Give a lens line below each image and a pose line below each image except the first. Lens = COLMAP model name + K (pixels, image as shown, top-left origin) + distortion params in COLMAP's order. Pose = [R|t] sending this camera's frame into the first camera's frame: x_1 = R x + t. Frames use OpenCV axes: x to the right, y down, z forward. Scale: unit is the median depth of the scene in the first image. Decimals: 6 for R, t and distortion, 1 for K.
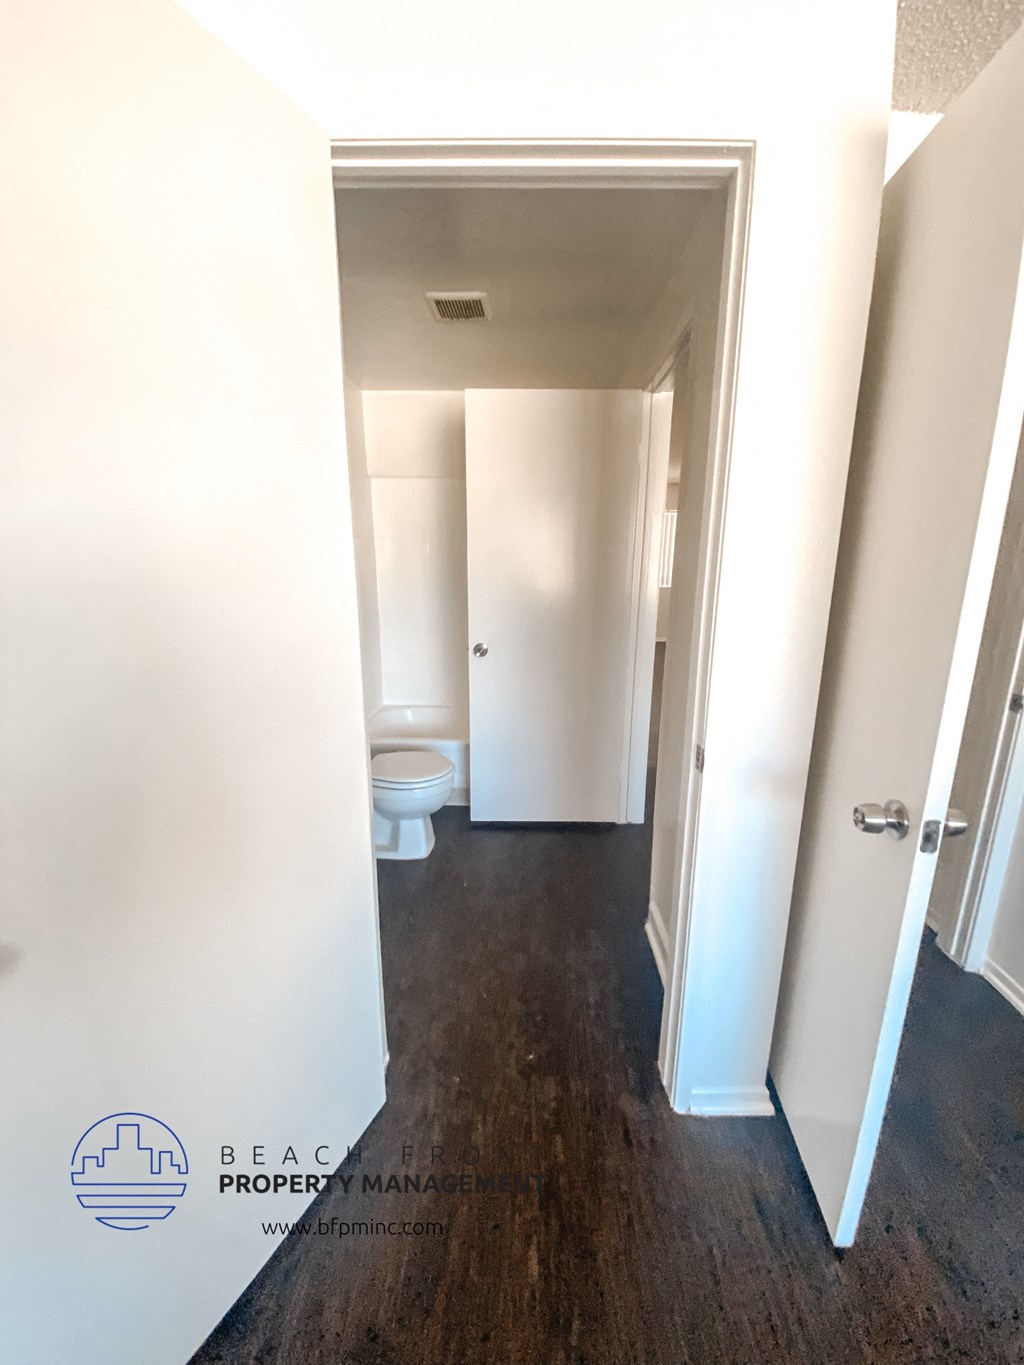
lens RADIAL K [[548.0, 0, 514.5], [0, 548.0, 681.5], [0, 0, 1]] dist [0.016875, -0.020225]
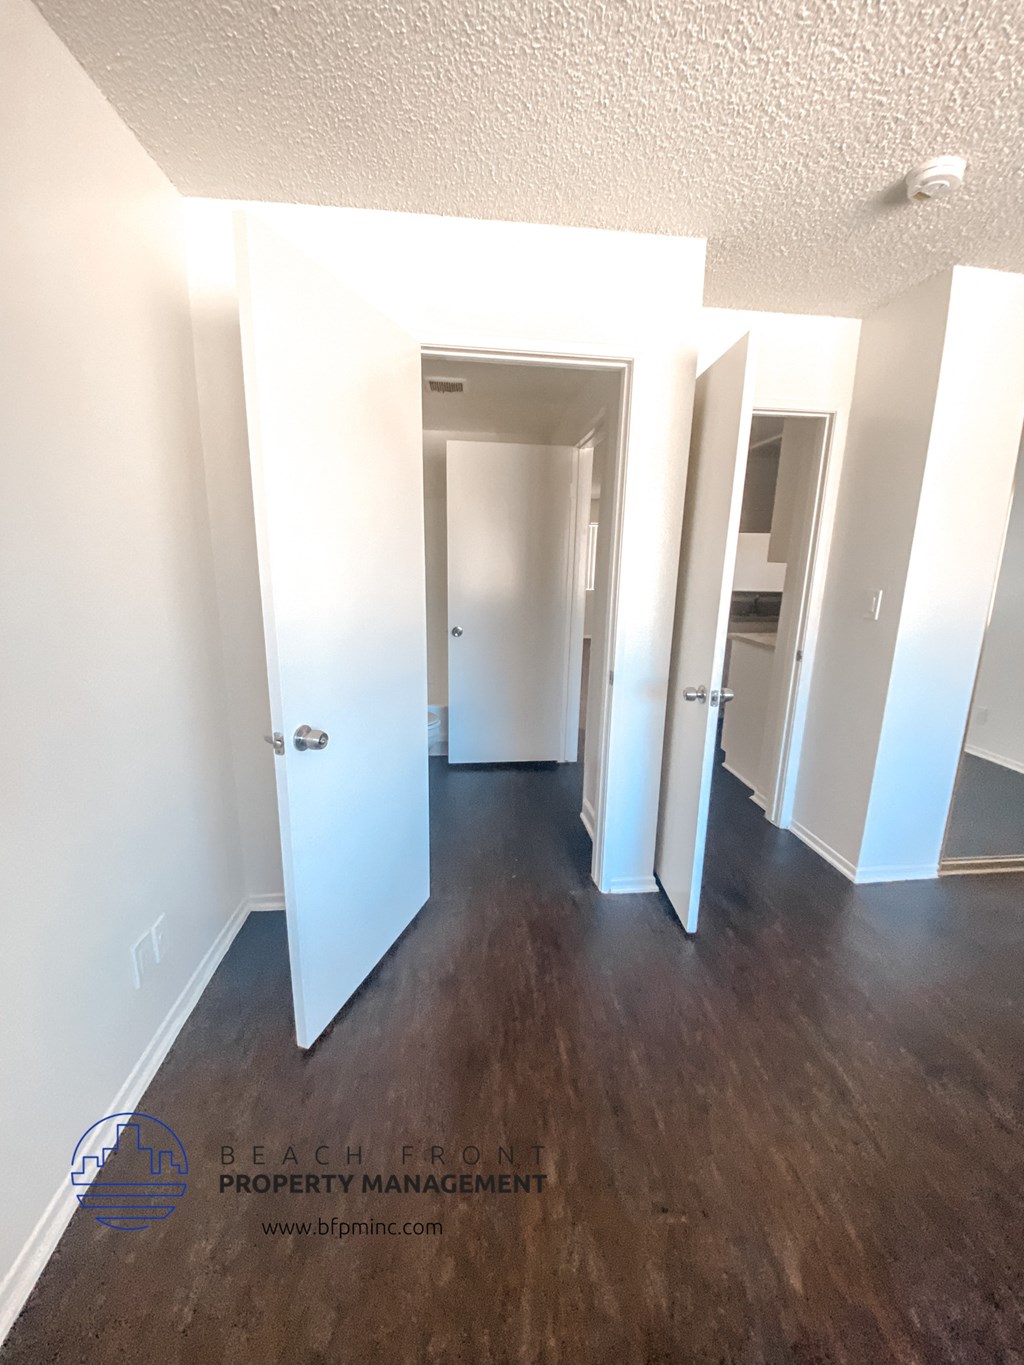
lens RADIAL K [[548.0, 0, 514.5], [0, 548.0, 681.5], [0, 0, 1]] dist [0.016875, -0.020225]
pose [[0.991262, -0.014283, 0.131131, -0.155059], [0.015104, 0.999872, -0.005269, 0.113050], [-0.131039, 0.007204, 0.991351, -0.538230]]
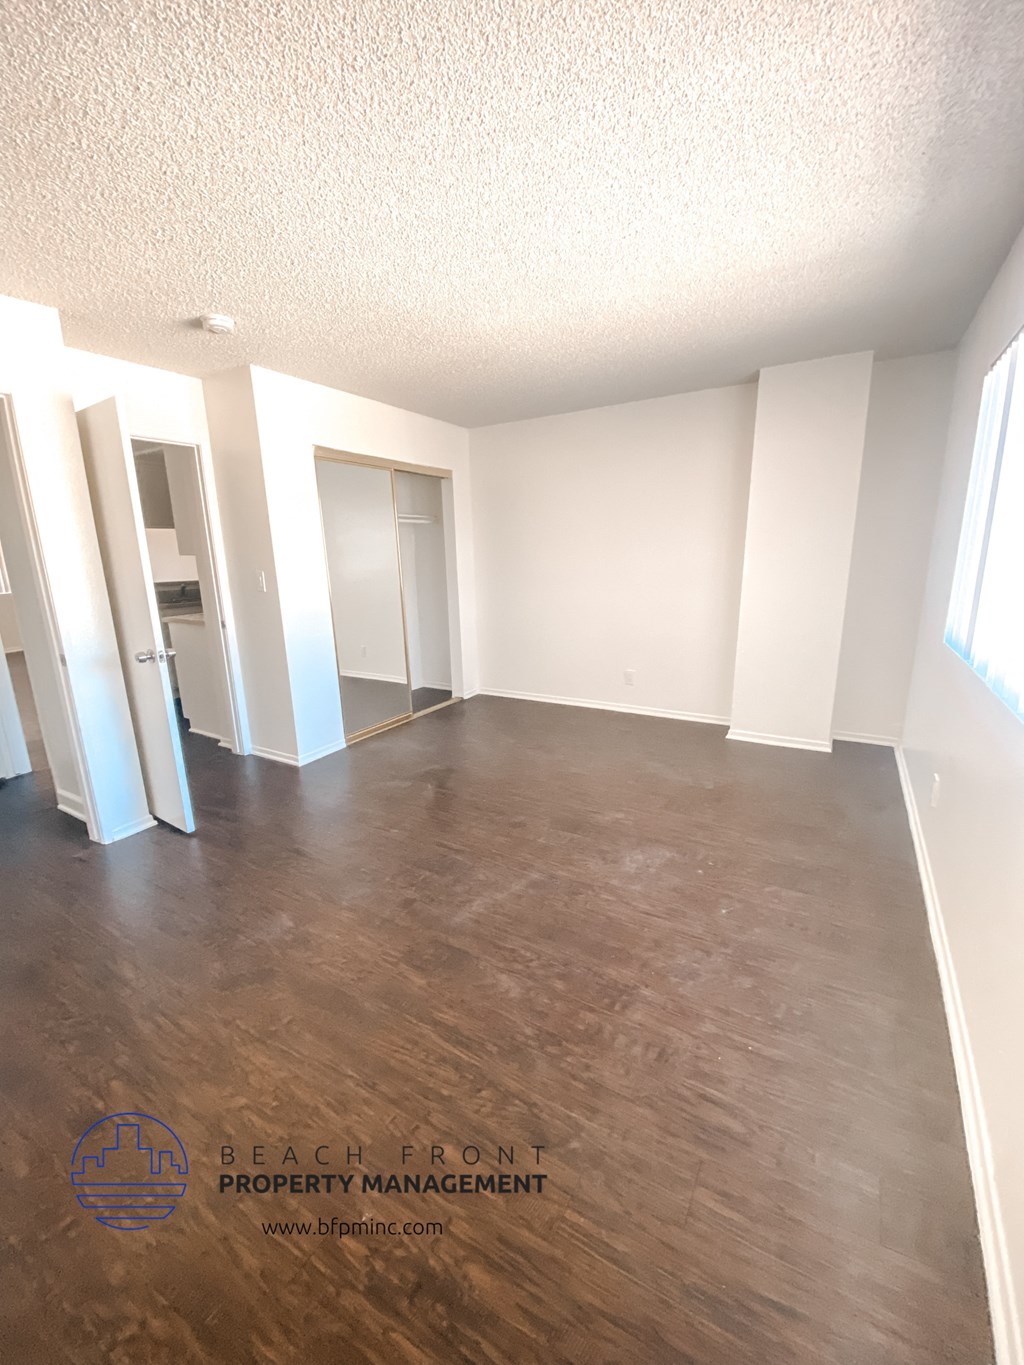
lens RADIAL K [[548.0, 0, 514.5], [0, 548.0, 681.5], [0, 0, 1]] dist [0.016875, -0.020225]
pose [[0.475133, -0.219534, 0.852088, -0.470268], [0.221902, 0.966972, 0.125398, 0.243442], [-0.851474, 0.129499, 0.508155, -1.110421]]
